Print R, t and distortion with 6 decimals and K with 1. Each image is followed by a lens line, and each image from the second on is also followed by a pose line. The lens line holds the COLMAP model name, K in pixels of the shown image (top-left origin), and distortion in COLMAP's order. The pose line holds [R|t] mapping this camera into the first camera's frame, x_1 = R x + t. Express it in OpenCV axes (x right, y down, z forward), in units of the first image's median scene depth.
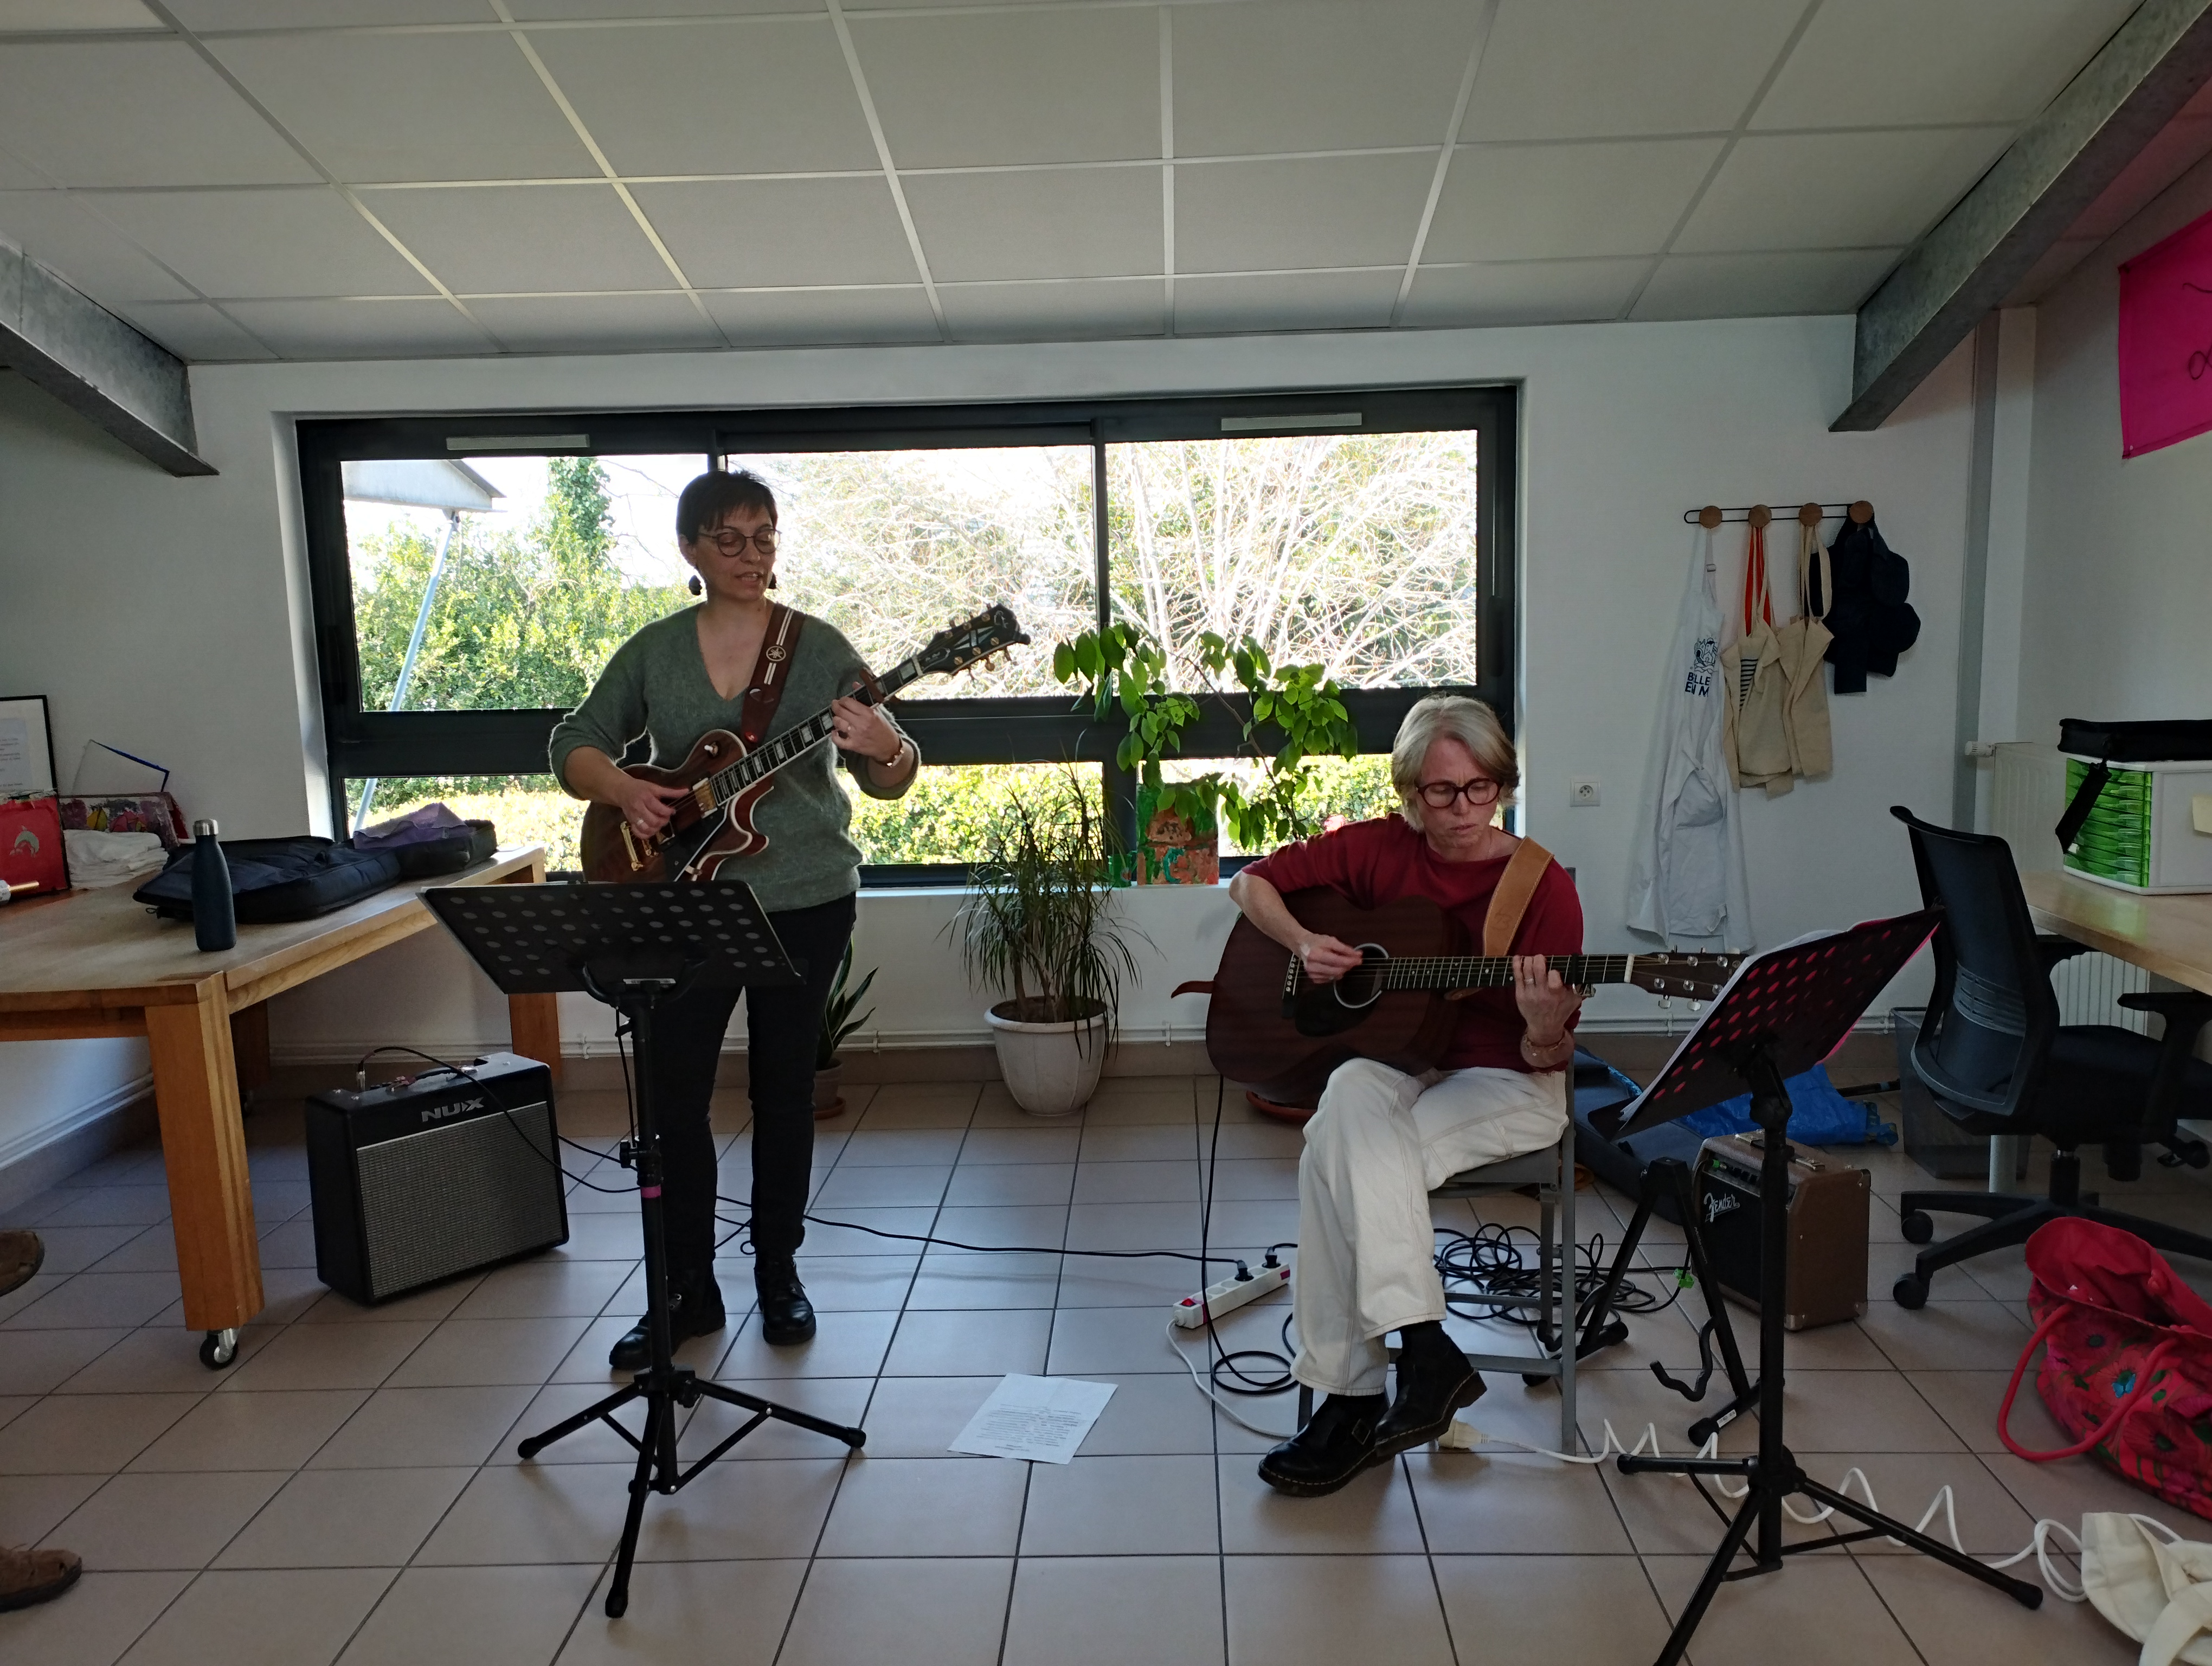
lens RADIAL K [[1786.5, 0, 1106.1], [0, 1786.5, 828.1], [0, 0, 1]] dist [0.058400, -0.059138]
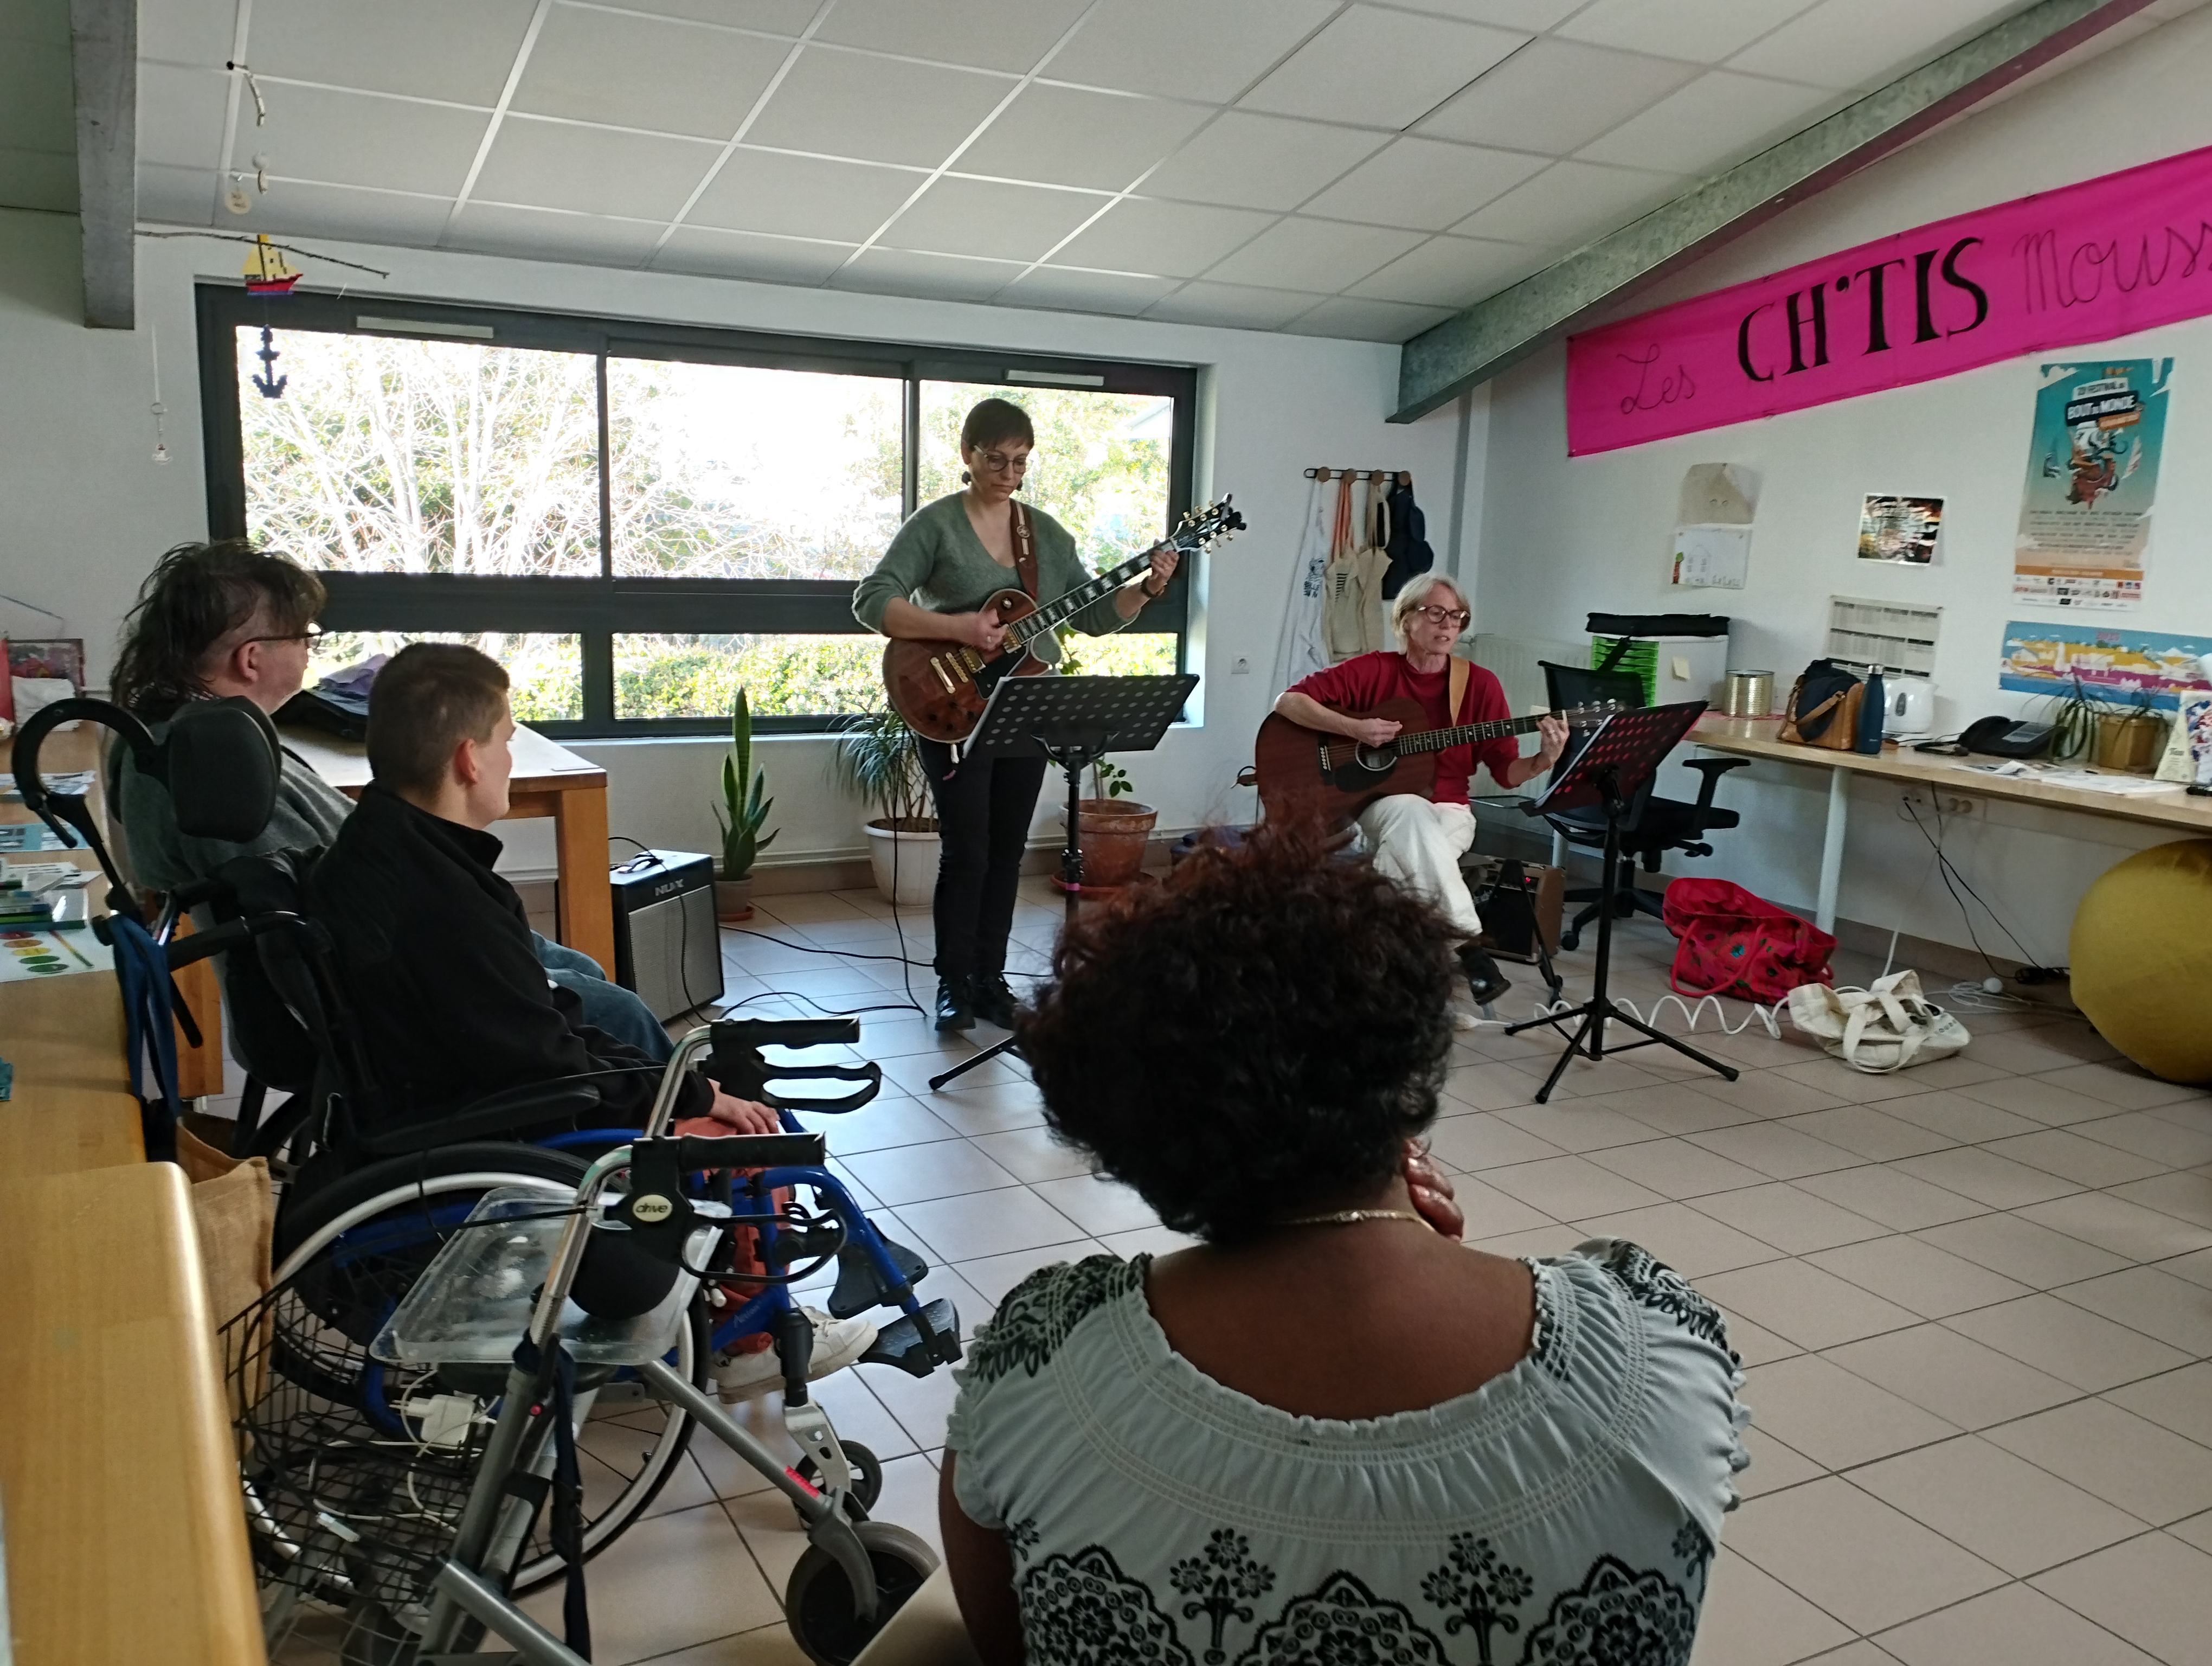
lens RADIAL K [[1786.5, 0, 1109.0], [0, 1786.5, 824.5], [0, 0, 1]] dist [0.058400, -0.059138]
pose [[0.862722, -0.028875, 0.504853, -0.552861], [0.010670, 0.999186, 0.038915, 0.051792], [-0.505565, -0.028186, 0.862328, -0.170616]]
